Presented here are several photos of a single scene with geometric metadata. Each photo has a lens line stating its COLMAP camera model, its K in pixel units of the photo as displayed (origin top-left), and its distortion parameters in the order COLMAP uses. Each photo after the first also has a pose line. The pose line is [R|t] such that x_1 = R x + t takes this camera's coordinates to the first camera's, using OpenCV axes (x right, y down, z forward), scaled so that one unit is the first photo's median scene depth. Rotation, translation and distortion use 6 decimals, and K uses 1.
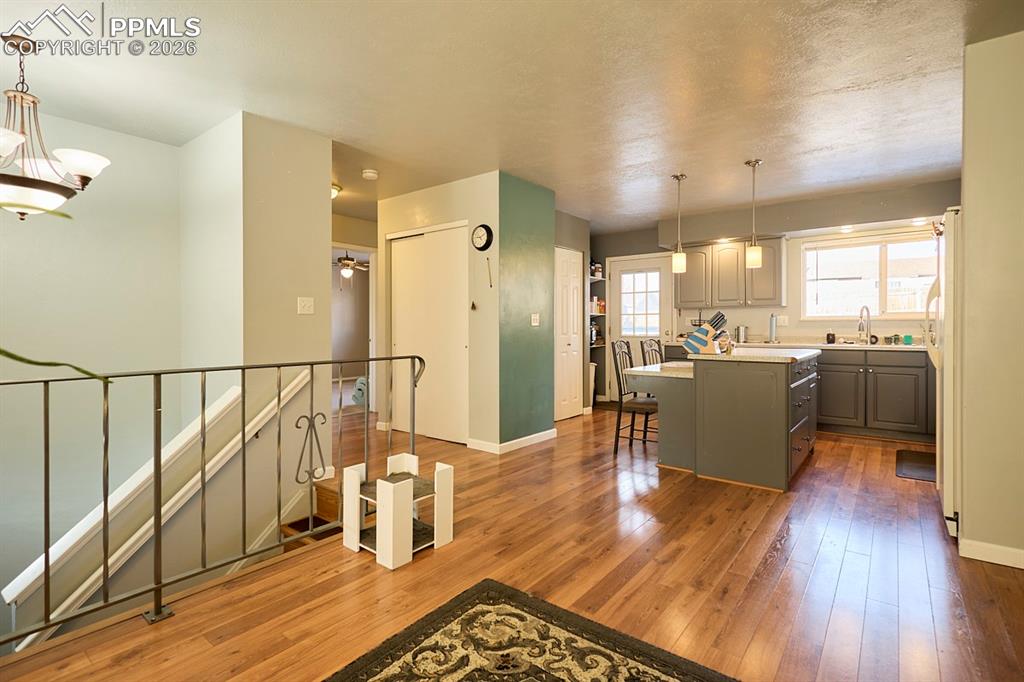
lens RADIAL K [[462.0, 0, 520.1], [0, 462.0, 327.3], [0, 0, 1]] dist [0.003084, 0.000326]
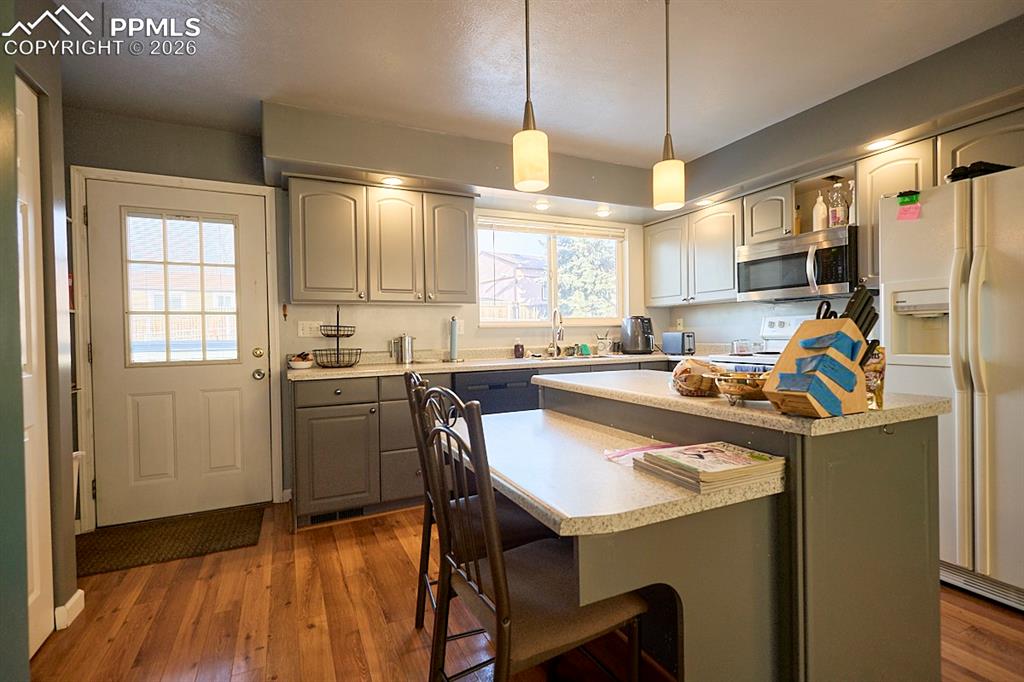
lens RADIAL K [[462.0, 0, 506.1], [0, 462.0, 343.9], [0, 0, 1]] dist [0.003084, 0.000326]
pose [[0.463257, -0.023804, 0.885904, 0.009218], [0.019341, 0.999673, 0.016748, -0.000247], [-0.886013, 0.009375, 0.463566, 0.660929]]
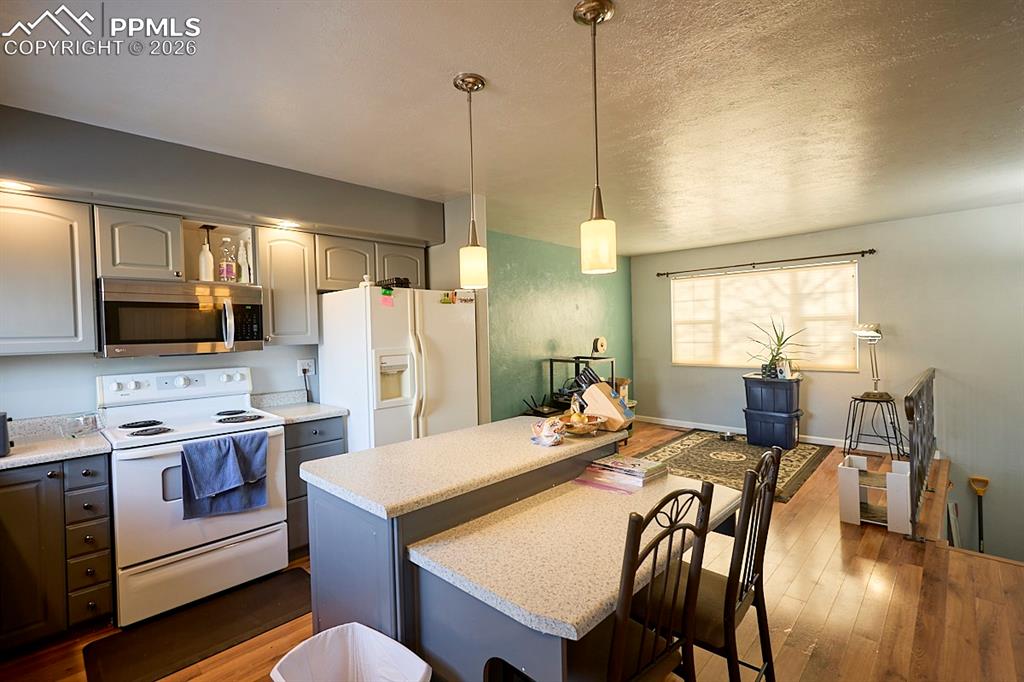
lens RADIAL K [[462.0, 0, 508.6], [0, 462.0, 333.9], [0, 0, 1]] dist [0.003084, 0.000326]
pose [[-0.994640, 0.020374, 0.101374, 0.127823], [0.023144, 0.999388, 0.026220, -0.027789], [-0.100778, 0.028426, -0.994503, 0.828112]]
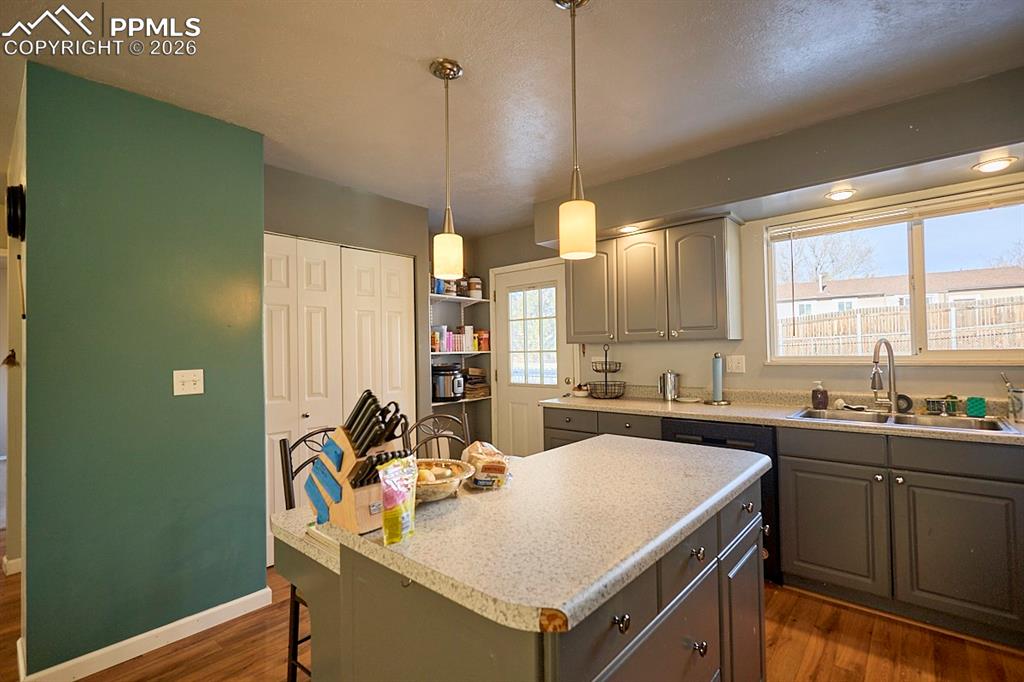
lens RADIAL K [[462.0, 0, 505.2], [0, 462.0, 341.8], [0, 0, 1]] dist [0.003084, 0.000326]
pose [[0.998391, -0.017646, -0.053886, 0.326866], [0.016368, 0.999576, -0.024063, -0.034409], [0.054288, 0.023143, 0.998257, 0.428524]]
